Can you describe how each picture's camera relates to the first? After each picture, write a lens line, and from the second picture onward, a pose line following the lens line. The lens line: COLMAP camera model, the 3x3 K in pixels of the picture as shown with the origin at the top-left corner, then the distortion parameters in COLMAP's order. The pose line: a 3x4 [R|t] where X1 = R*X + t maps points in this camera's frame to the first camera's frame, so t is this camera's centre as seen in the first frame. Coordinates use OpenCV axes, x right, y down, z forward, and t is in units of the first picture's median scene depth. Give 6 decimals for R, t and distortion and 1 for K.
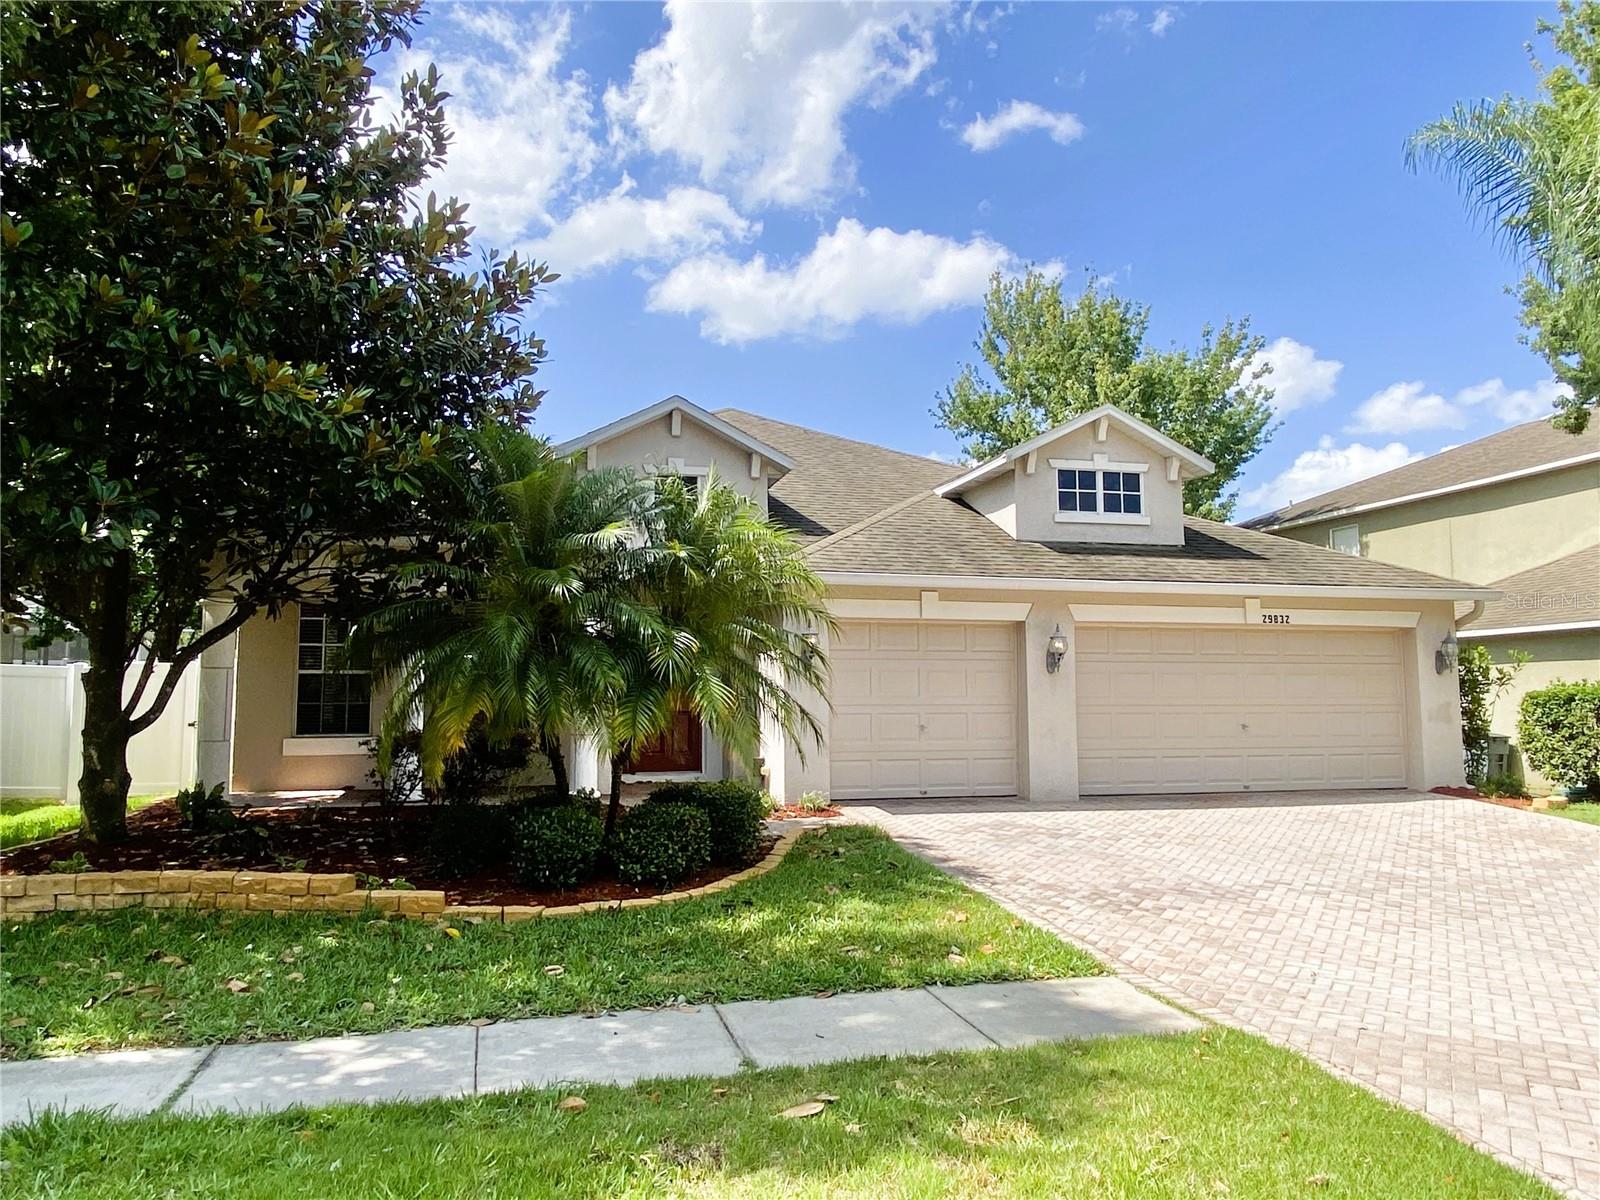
lens RADIAL K [[1111.3, 0, 800.0], [0, 1111.3, 547.2], [0, 0, 1]] dist [-0.003314, -0.004796]
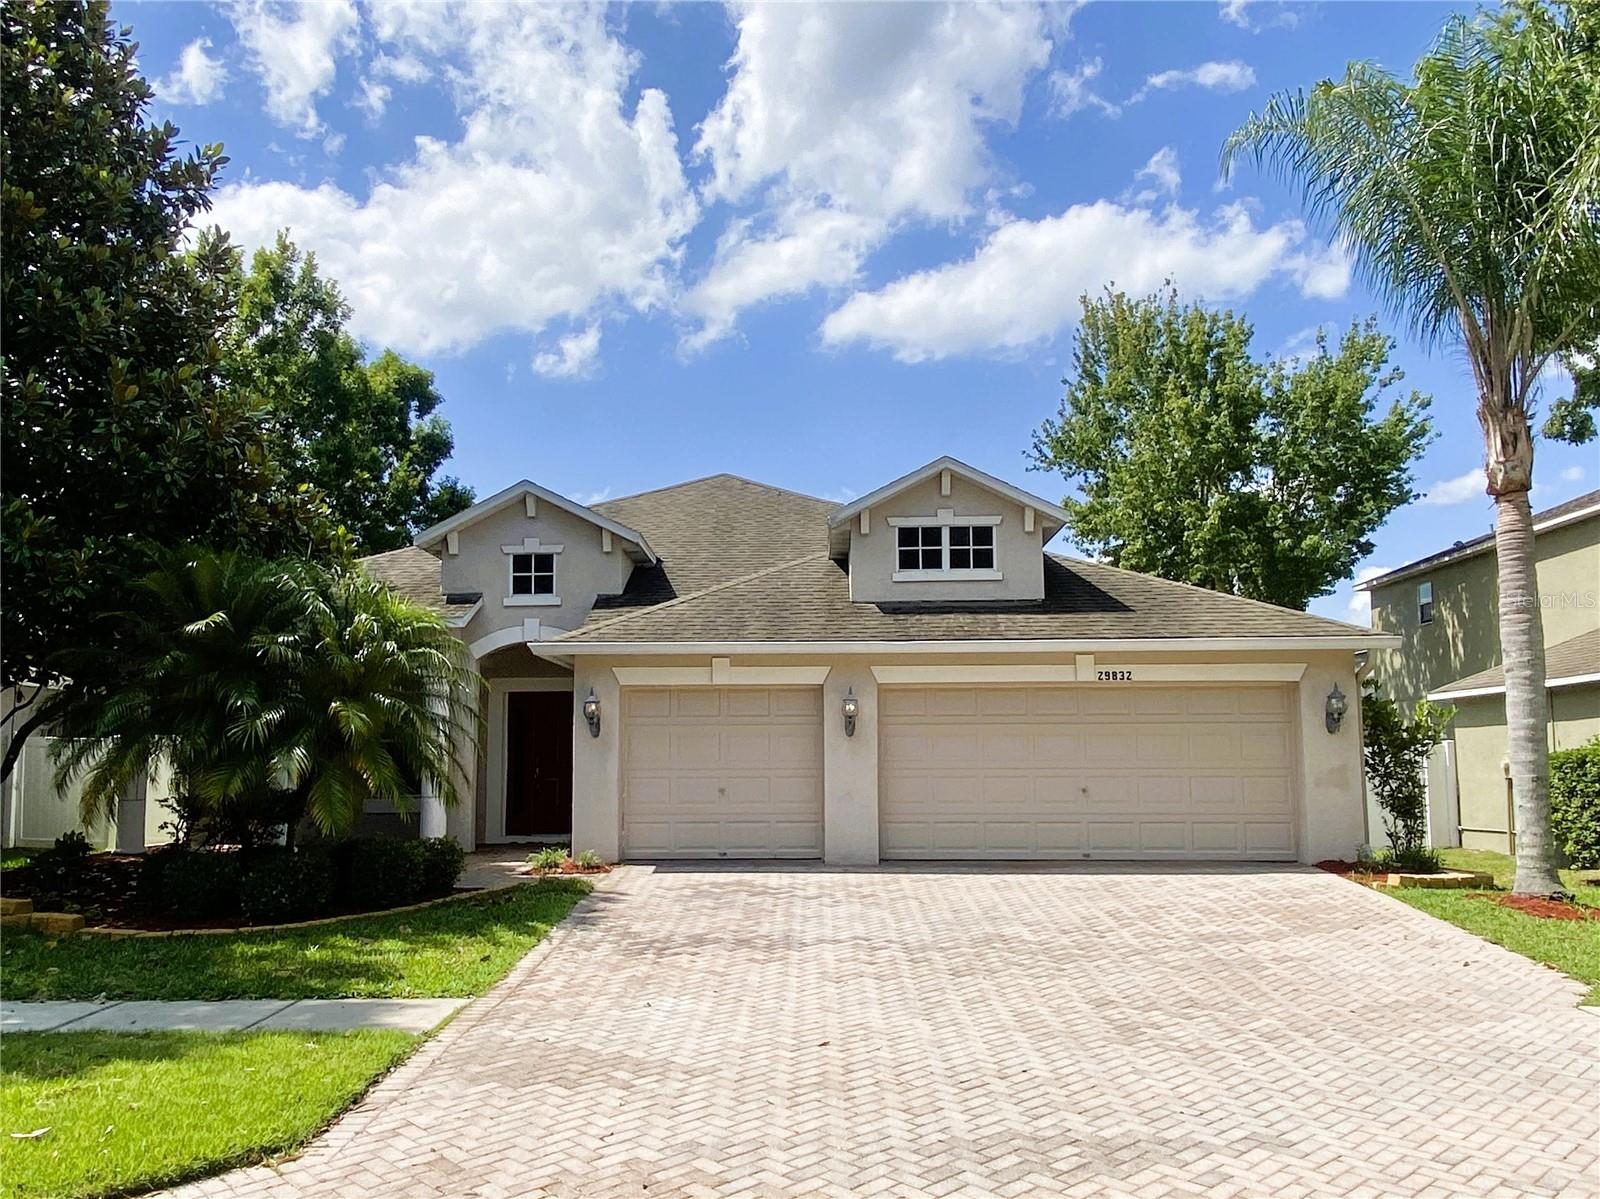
lens RADIAL K [[1226.8, 0, 800.0], [0, 1226.8, 599.5], [0, 0, 1]] dist [0.042329, -0.001930]
pose [[0.960738, -0.041209, -0.274382, 0.456488], [0.041040, 0.999137, -0.006359, -0.003476], [0.274407, -0.005152, 0.961600, -0.066889]]
